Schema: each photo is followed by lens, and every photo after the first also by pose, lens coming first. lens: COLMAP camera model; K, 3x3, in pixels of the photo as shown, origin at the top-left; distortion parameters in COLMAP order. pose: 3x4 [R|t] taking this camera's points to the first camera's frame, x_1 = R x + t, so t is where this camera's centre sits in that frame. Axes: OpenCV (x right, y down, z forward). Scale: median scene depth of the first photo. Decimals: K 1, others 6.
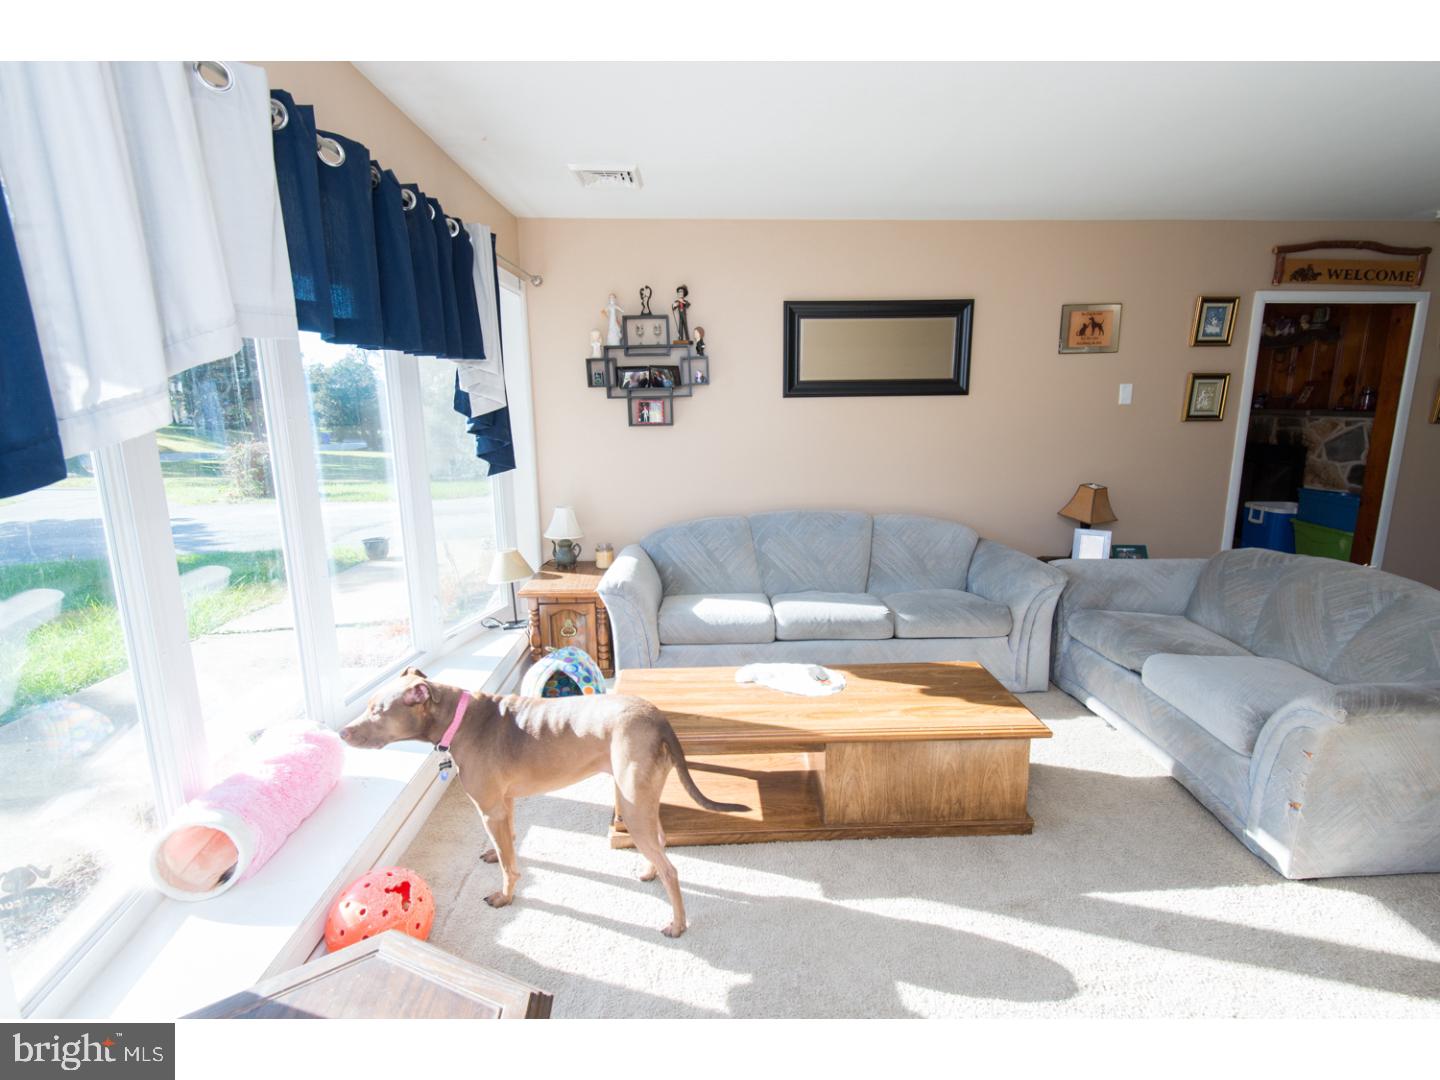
lens RADIAL K [[662.5, 0, 723.8], [0, 662.5, 525.5], [0, 0, 1]] dist [-0.017143, 0.000019]
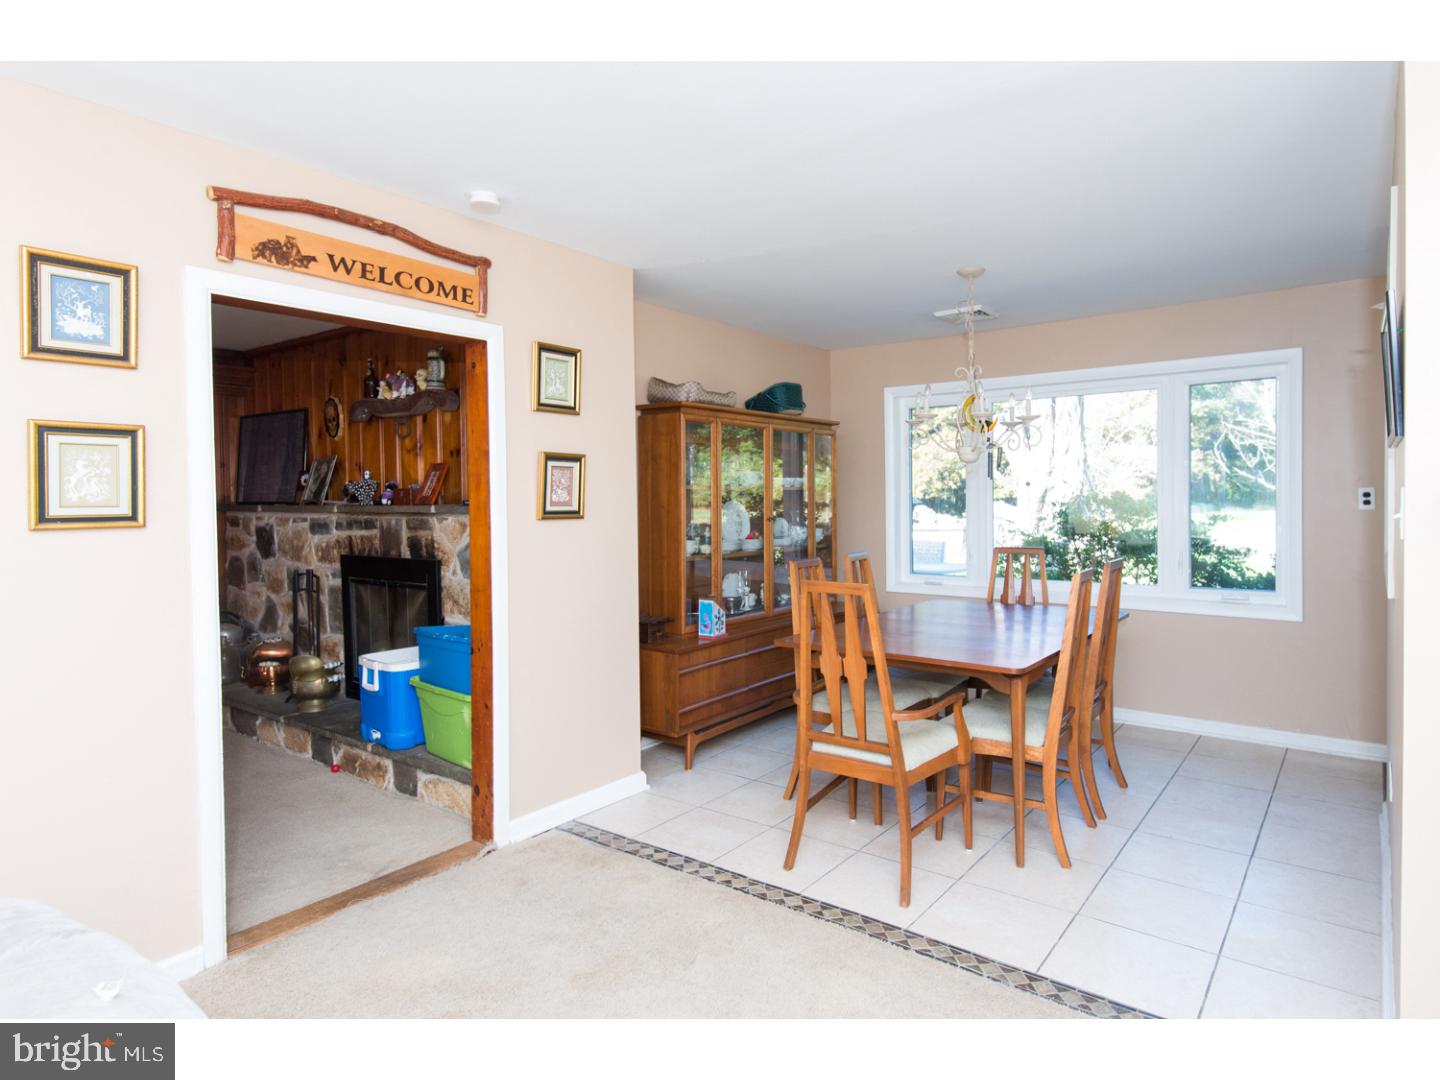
lens RADIAL K [[833.2, 0, 720.0], [0, 833.2, 540.0], [0, 0, 1]] dist [0.000017, -0.000030]
pose [[0.646147, -0.038329, 0.762250, 0.462751], [0.149151, 0.985823, -0.076862, -0.035187], [-0.748497, 0.163354, 0.642703, 0.255249]]
